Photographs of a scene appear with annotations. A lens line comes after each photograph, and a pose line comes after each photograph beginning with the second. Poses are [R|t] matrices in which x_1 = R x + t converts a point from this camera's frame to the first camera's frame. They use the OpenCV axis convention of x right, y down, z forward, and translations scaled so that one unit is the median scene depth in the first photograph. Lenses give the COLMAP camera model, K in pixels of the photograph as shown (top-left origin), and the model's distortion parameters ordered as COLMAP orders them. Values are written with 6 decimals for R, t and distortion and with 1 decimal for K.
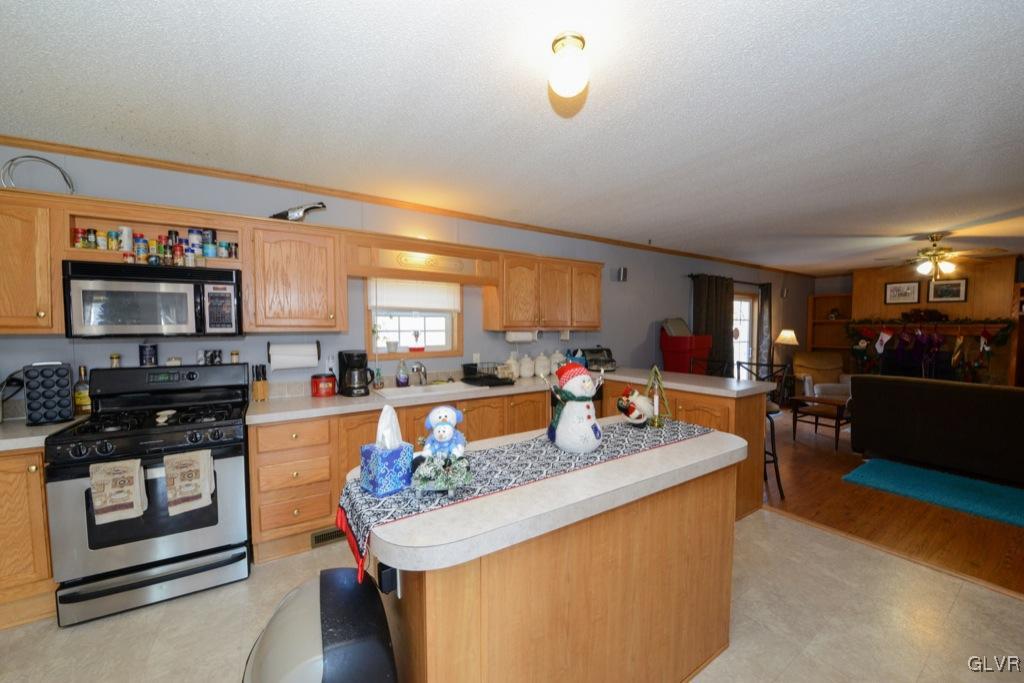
lens RADIAL K [[387.5, 0, 524.1], [0, 387.5, 341.8], [0, 0, 1]] dist [-0.026490, -0.001486]
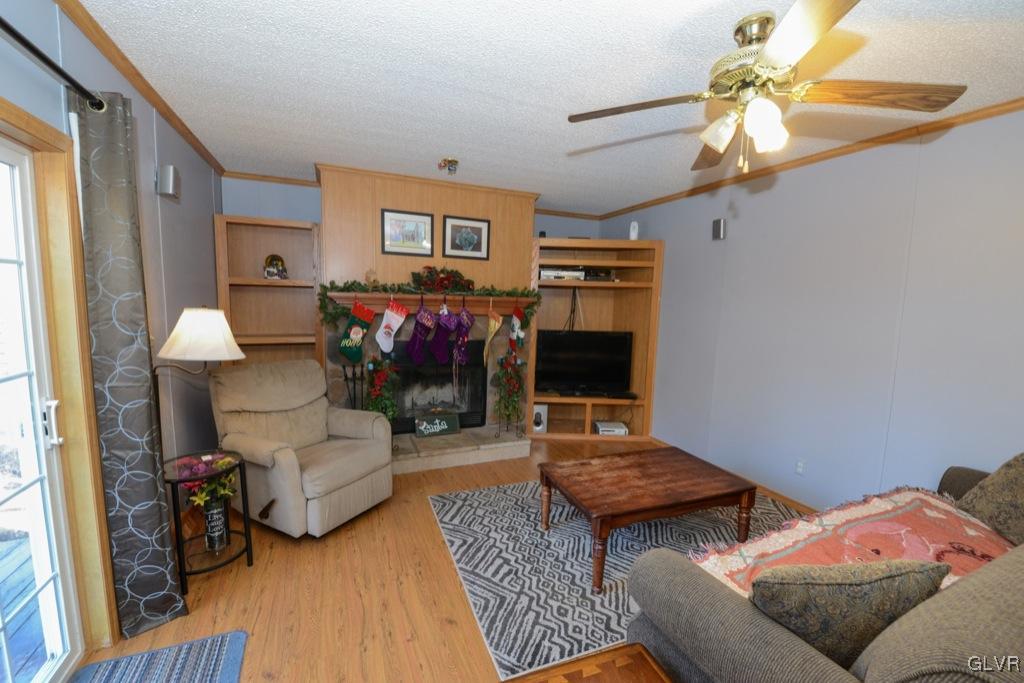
lens RADIAL K [[397.5, 0, 492.5], [0, 397.5, 349.6], [0, 0, 1]] dist [-0.013290, -0.003535]
pose [[0.174282, -0.109126, 0.978630, 1.020092], [0.019392, 0.994028, 0.107390, -0.058803], [-0.984505, 0.000261, 0.175357, 1.712902]]
